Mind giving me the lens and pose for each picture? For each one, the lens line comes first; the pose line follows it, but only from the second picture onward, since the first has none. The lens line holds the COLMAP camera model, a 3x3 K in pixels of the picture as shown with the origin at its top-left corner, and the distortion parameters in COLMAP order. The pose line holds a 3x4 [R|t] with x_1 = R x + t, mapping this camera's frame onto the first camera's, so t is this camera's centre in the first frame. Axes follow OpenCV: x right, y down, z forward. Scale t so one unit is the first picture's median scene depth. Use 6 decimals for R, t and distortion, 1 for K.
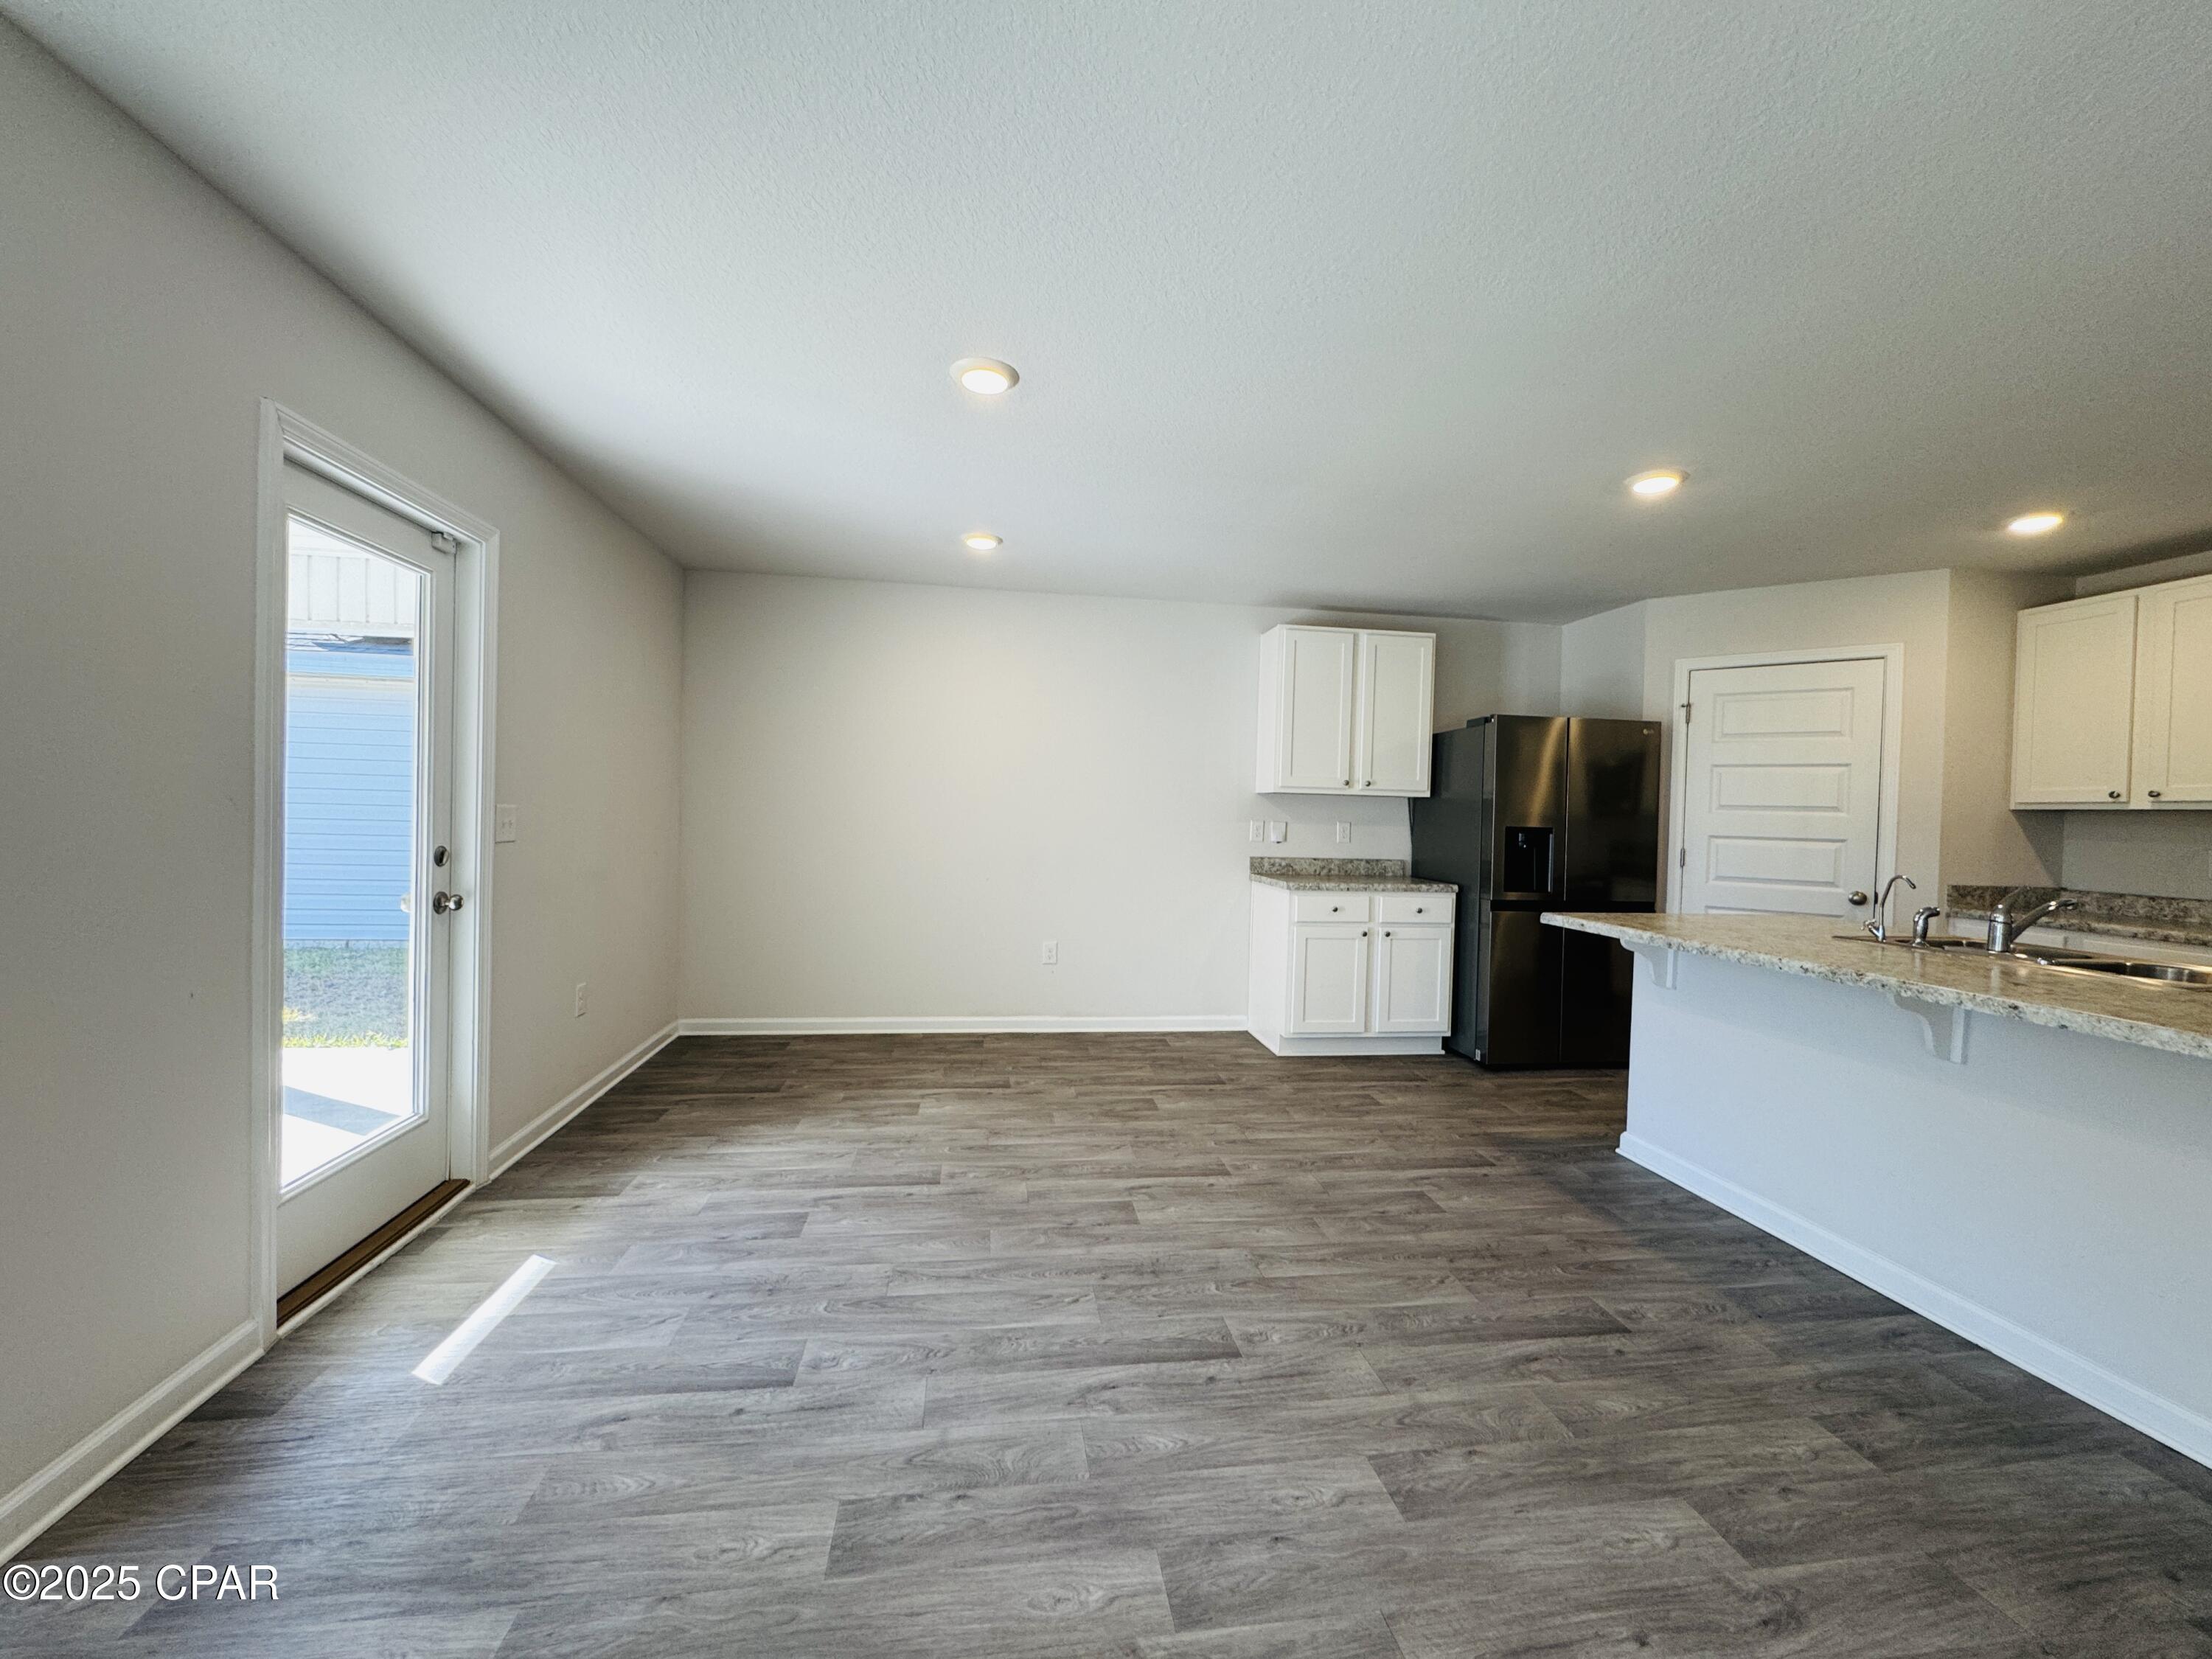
lens RADIAL K [[880.4, 0, 1106.0], [0, 880.4, 829.5], [0, 0, 1]] dist [-0.002305, 0.000078]
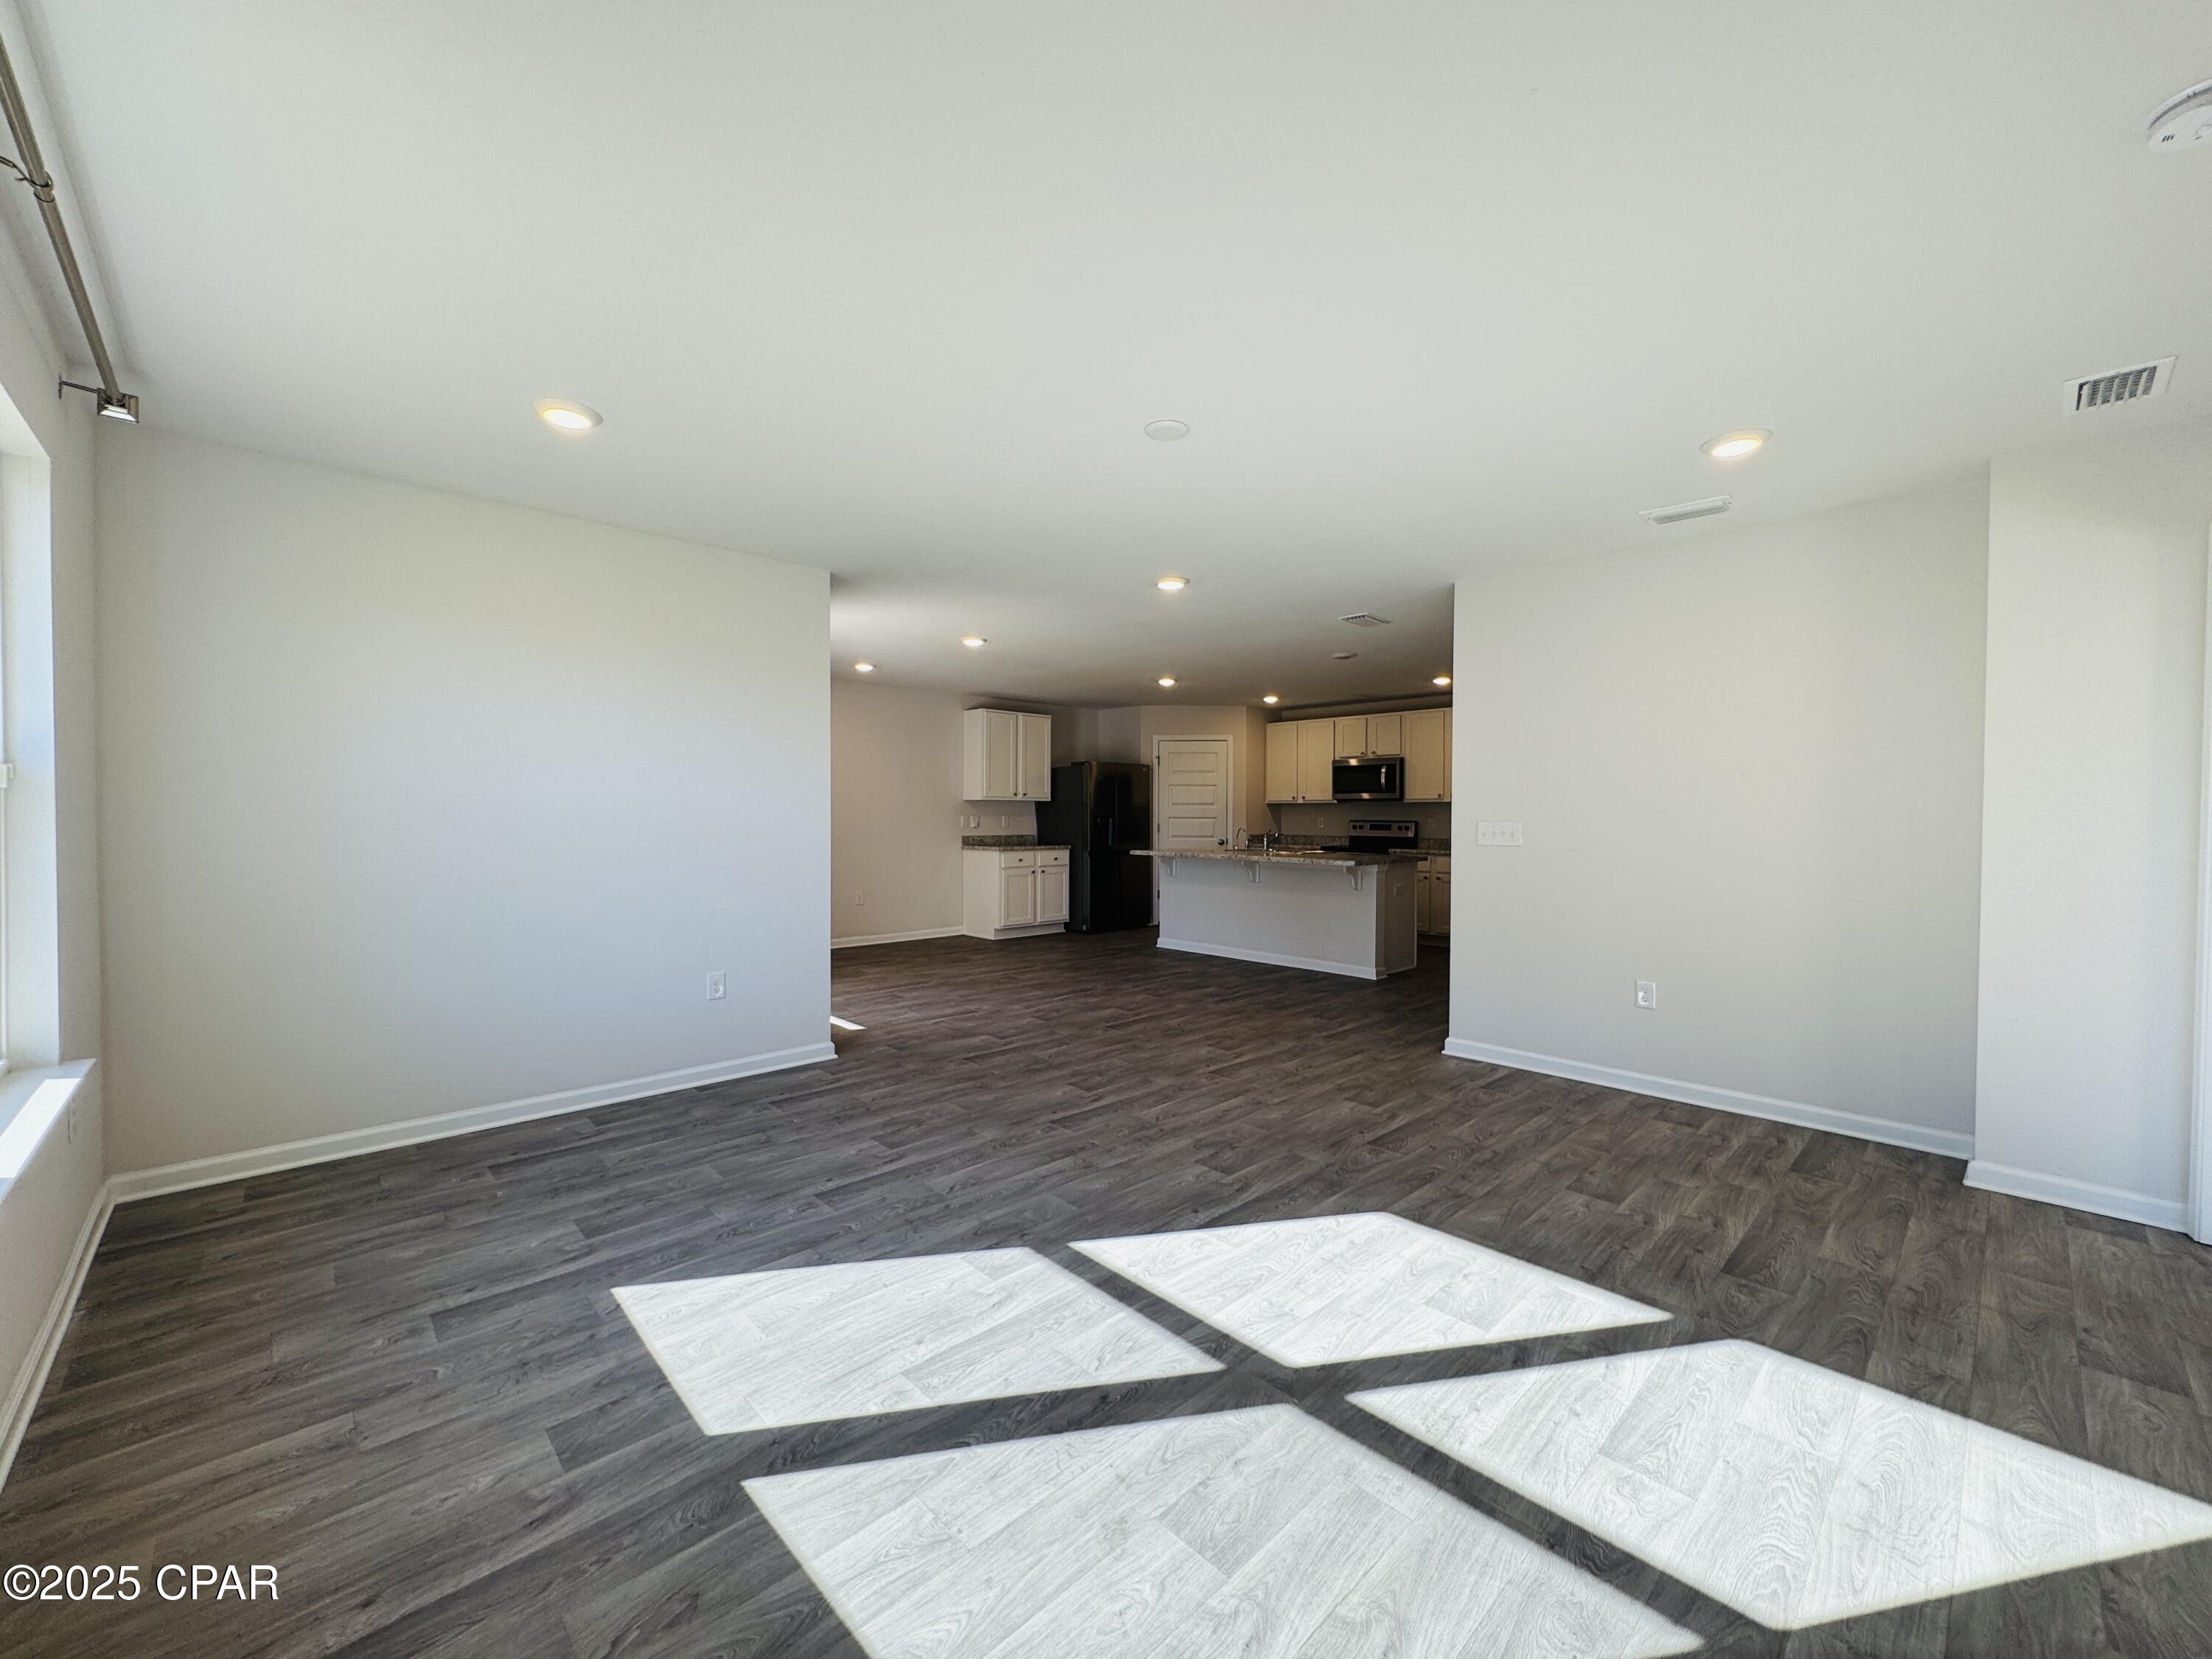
lens RADIAL K [[880.4, 0, 1106.0], [0, 880.4, 829.5], [0, 0, 1]] dist [-0.002305, 0.000078]
pose [[0.815718, -0.035179, 0.577379, -0.879872], [0.029939, 0.999379, 0.018594, -0.009565], [-0.577674, 0.002119, 0.816265, -0.866835]]
